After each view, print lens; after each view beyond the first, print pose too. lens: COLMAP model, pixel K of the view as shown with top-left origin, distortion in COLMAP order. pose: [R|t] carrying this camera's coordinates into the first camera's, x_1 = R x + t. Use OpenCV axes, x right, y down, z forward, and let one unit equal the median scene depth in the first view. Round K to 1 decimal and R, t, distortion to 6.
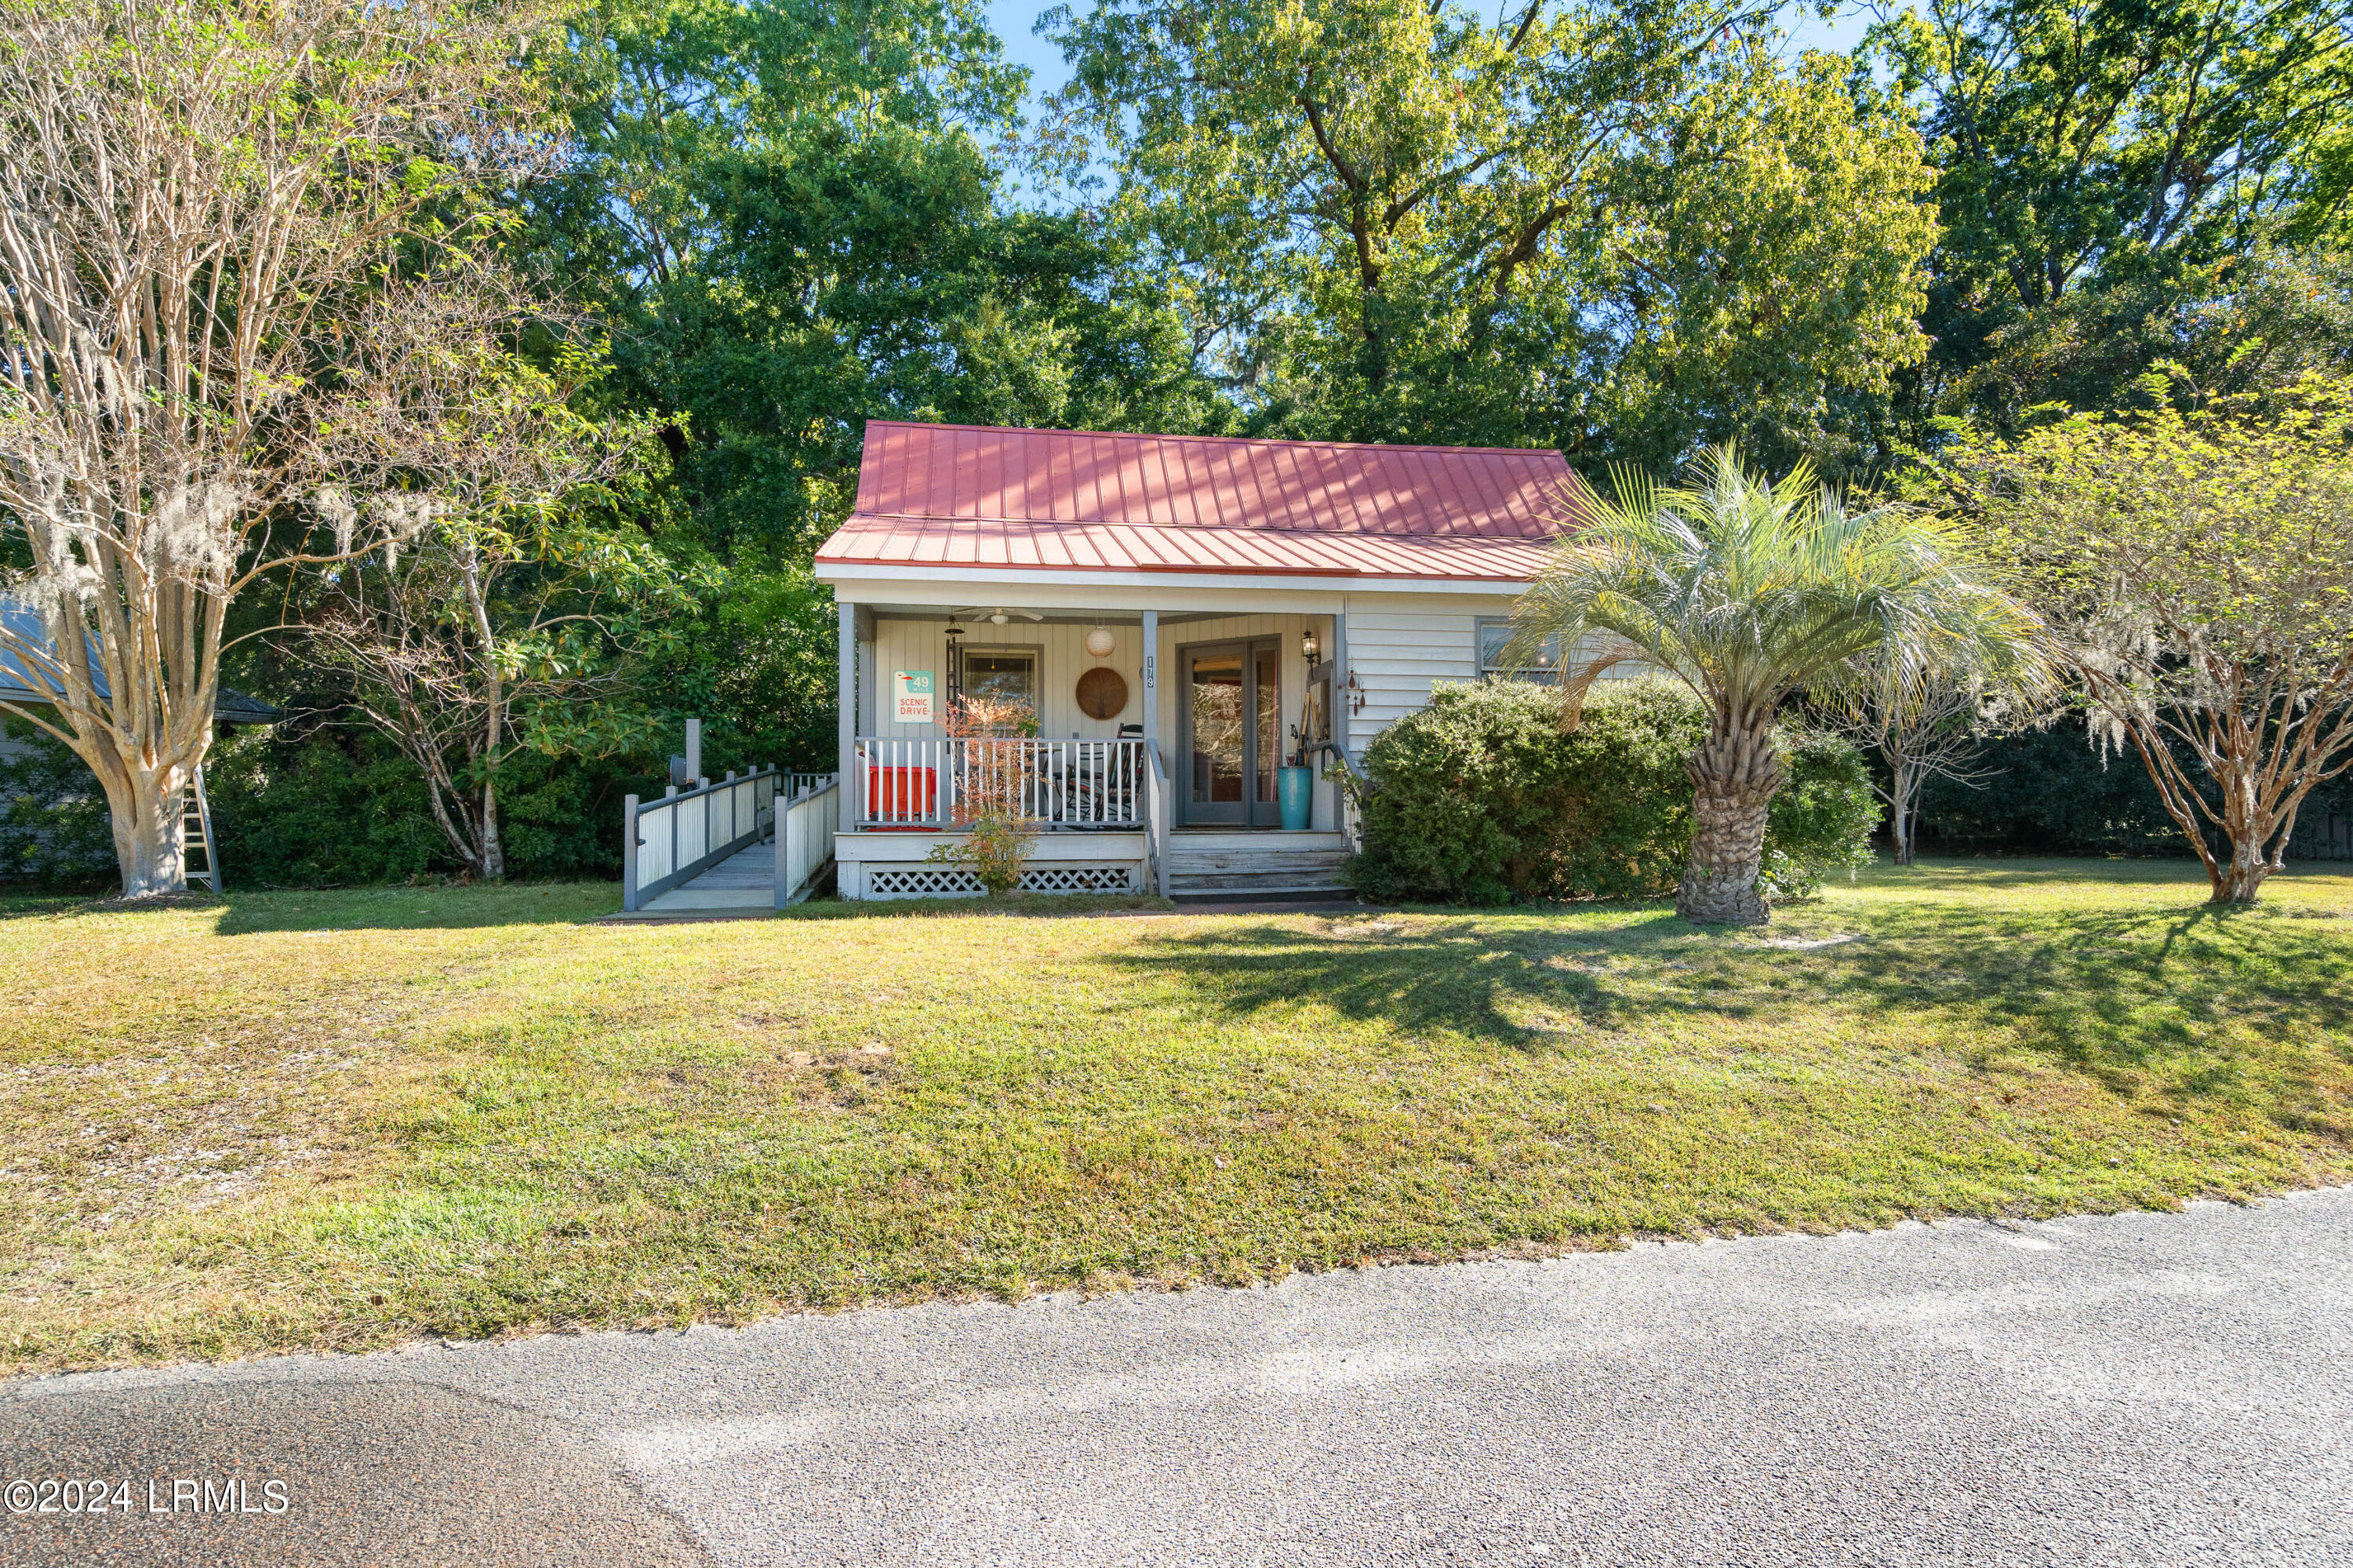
lens RADIAL K [[1378.5, 0, 1106.1], [0, 1378.5, 739.9], [0, 0, 1]] dist [0.020058, 0.001076]
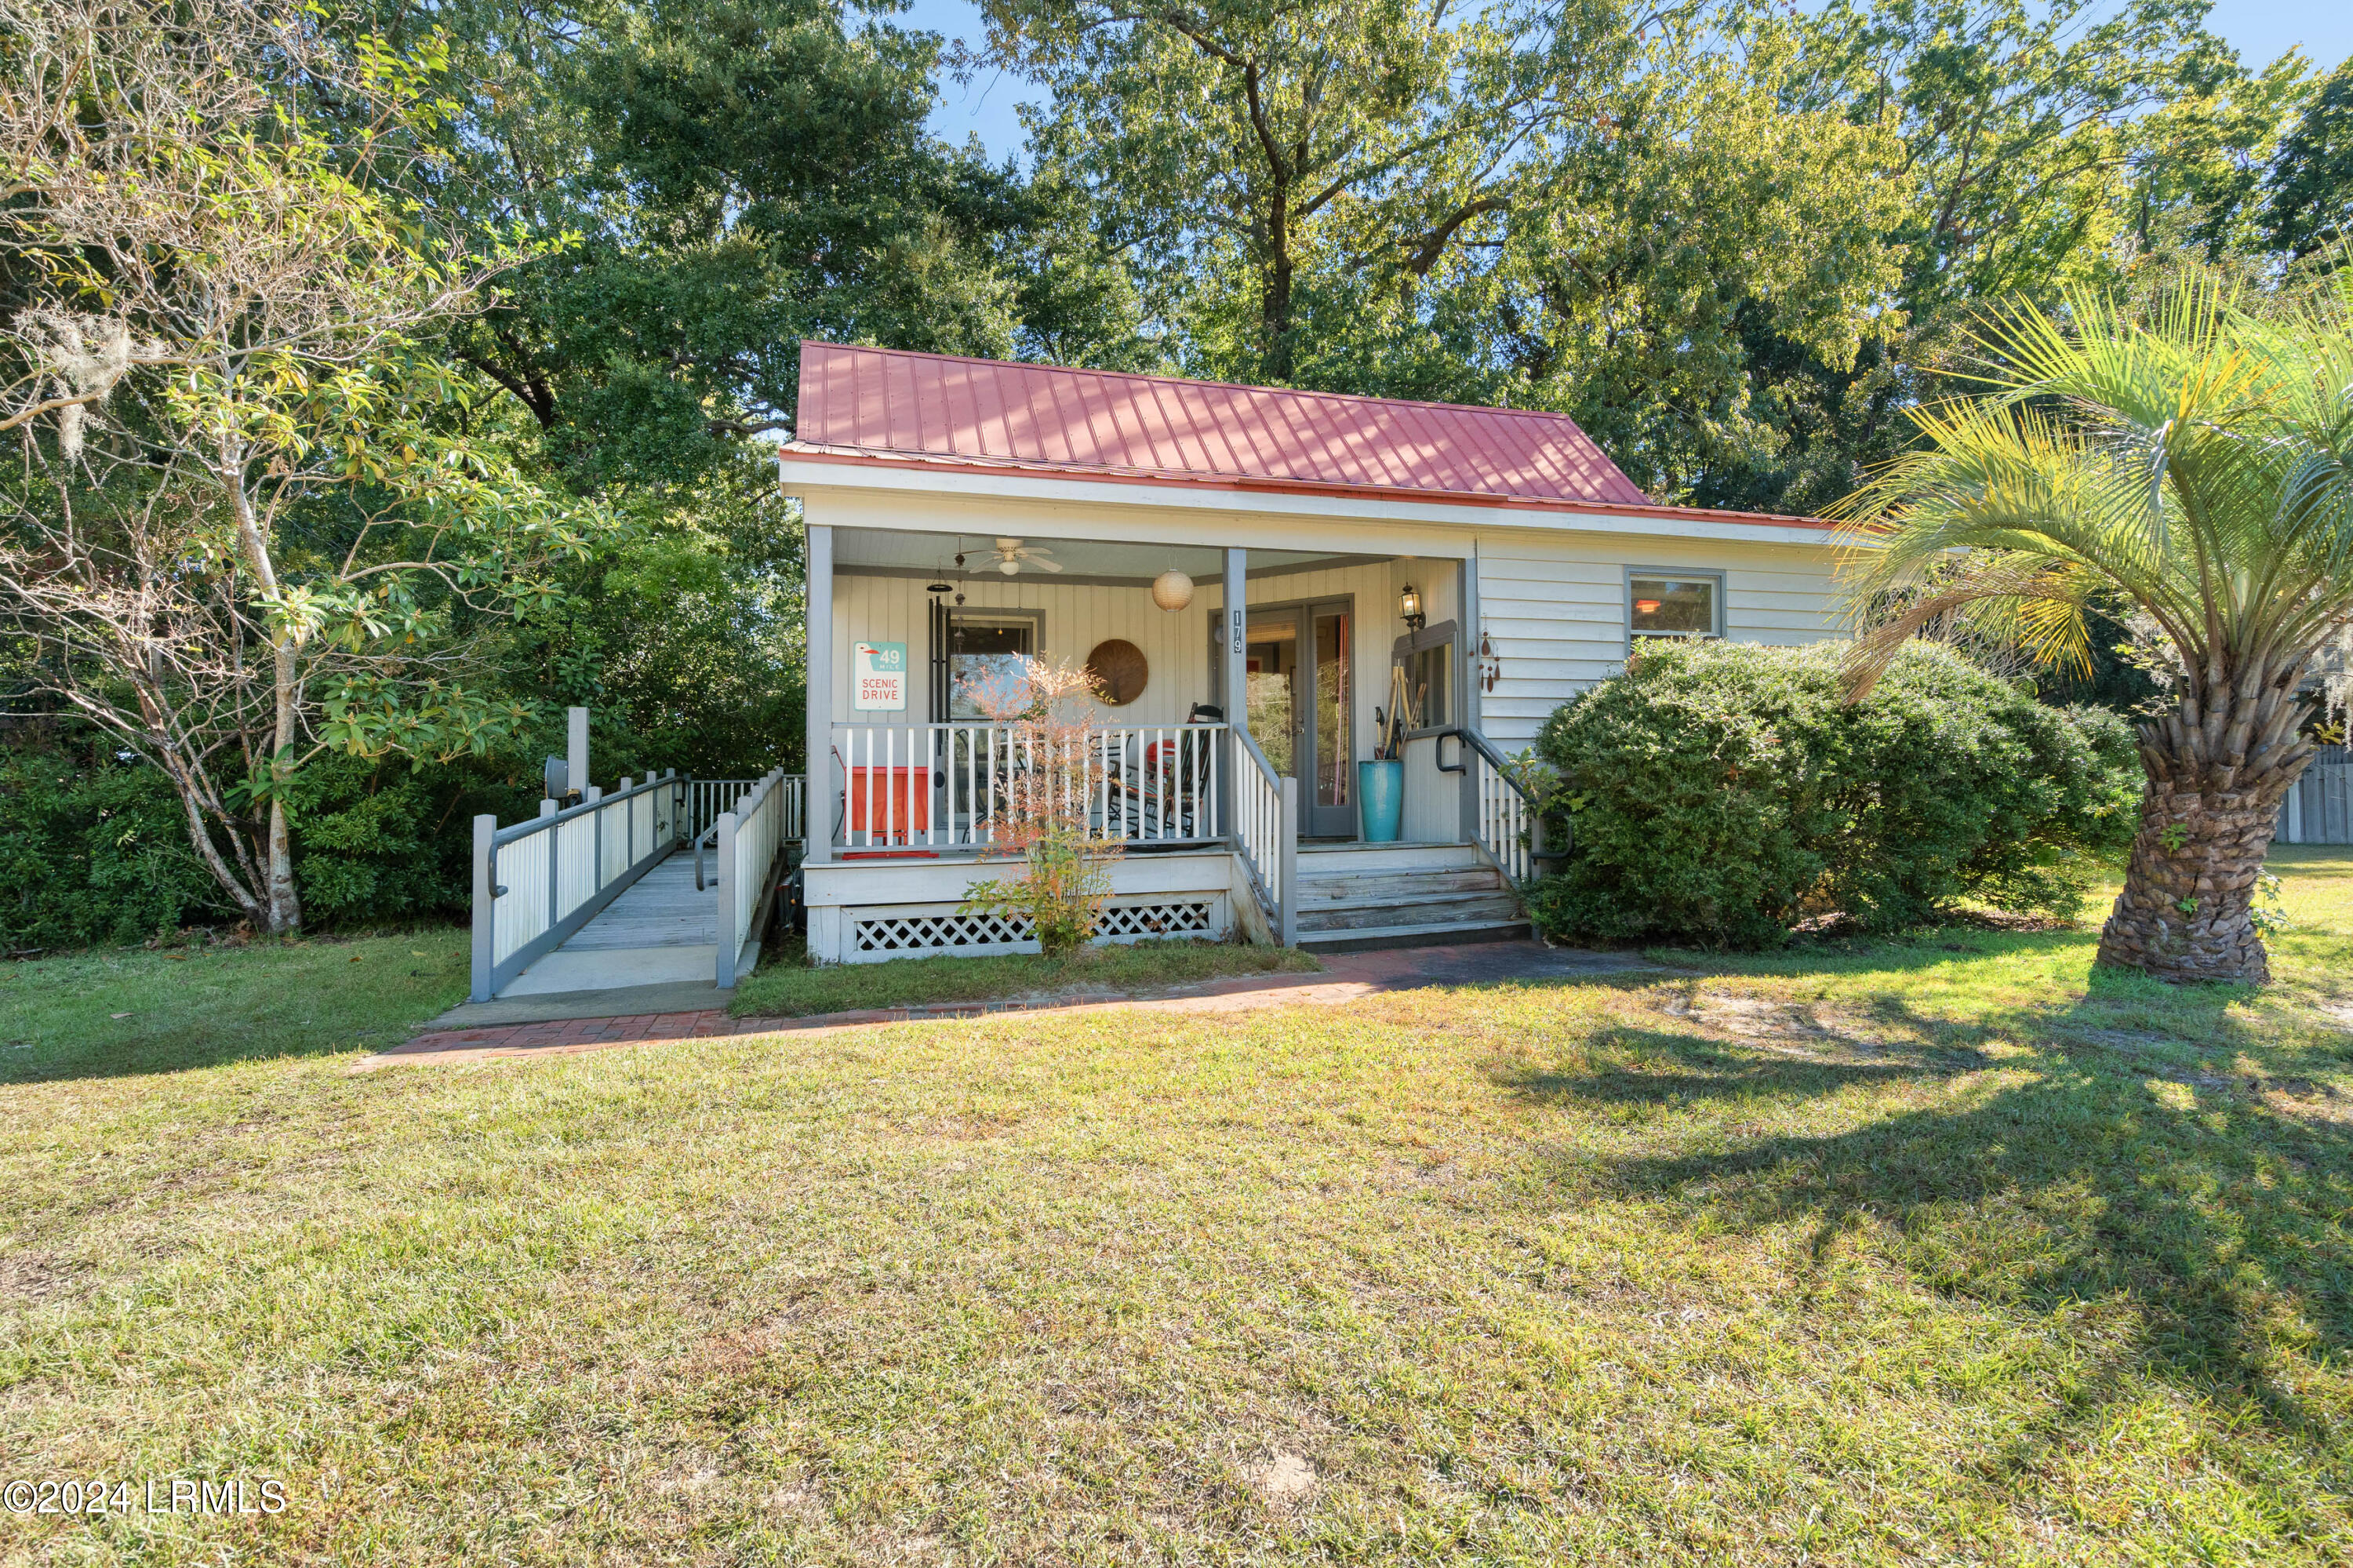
lens RADIAL K [[1146.6, 0, 1070.1], [0, 1146.6, 709.7], [0, 0, 1]] dist [0.010163, -0.000003]
pose [[0.991592, -0.007358, 0.129197, -0.123682], [0.011860, 0.999348, -0.034115, 0.010722], [-0.128862, 0.035360, 0.991032, 0.376802]]
